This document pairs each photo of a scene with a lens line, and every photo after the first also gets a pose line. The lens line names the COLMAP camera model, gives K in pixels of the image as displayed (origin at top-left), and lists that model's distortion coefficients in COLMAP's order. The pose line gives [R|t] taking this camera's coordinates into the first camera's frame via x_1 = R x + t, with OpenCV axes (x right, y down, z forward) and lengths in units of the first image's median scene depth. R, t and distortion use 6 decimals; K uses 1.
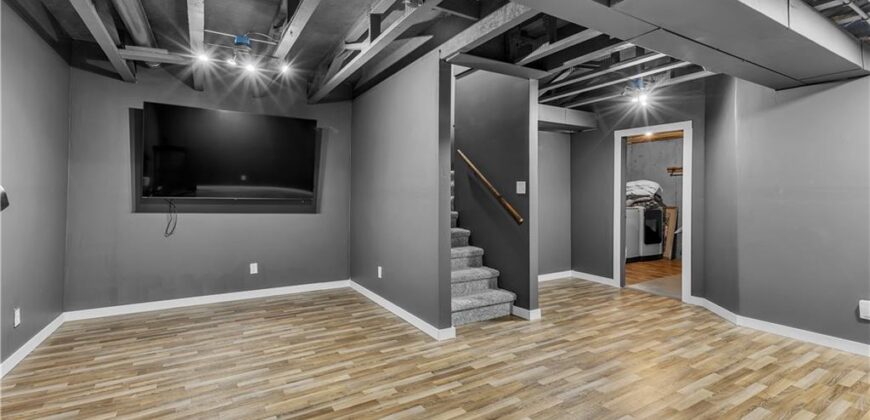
lens RADIAL K [[387.8, 0, 448.6], [0, 387.8, 183.4], [0, 0, 1]] dist [0.015223, -0.001840]
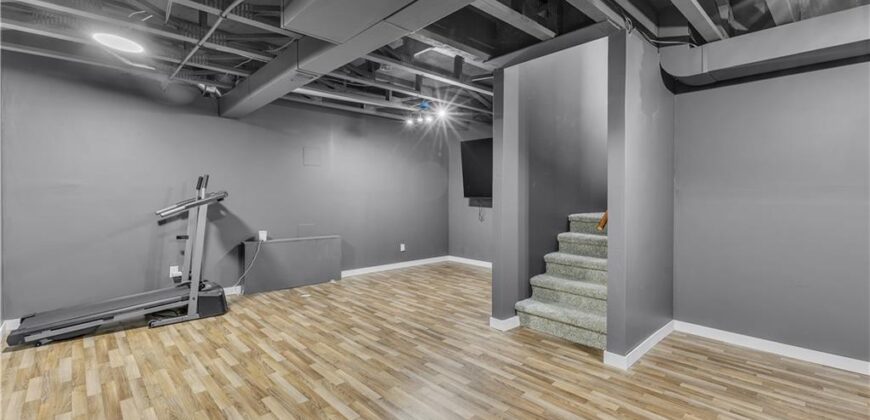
lens RADIAL K [[387.8, 0, 438.0], [0, 387.8, 211.5], [0, 0, 1]] dist [0.015223, -0.001840]
pose [[0.196102, 0.039651, -0.979782, 1.170848], [0.024137, 0.998684, 0.045247, 0.019992], [0.980286, -0.032522, 0.194886, 0.728219]]
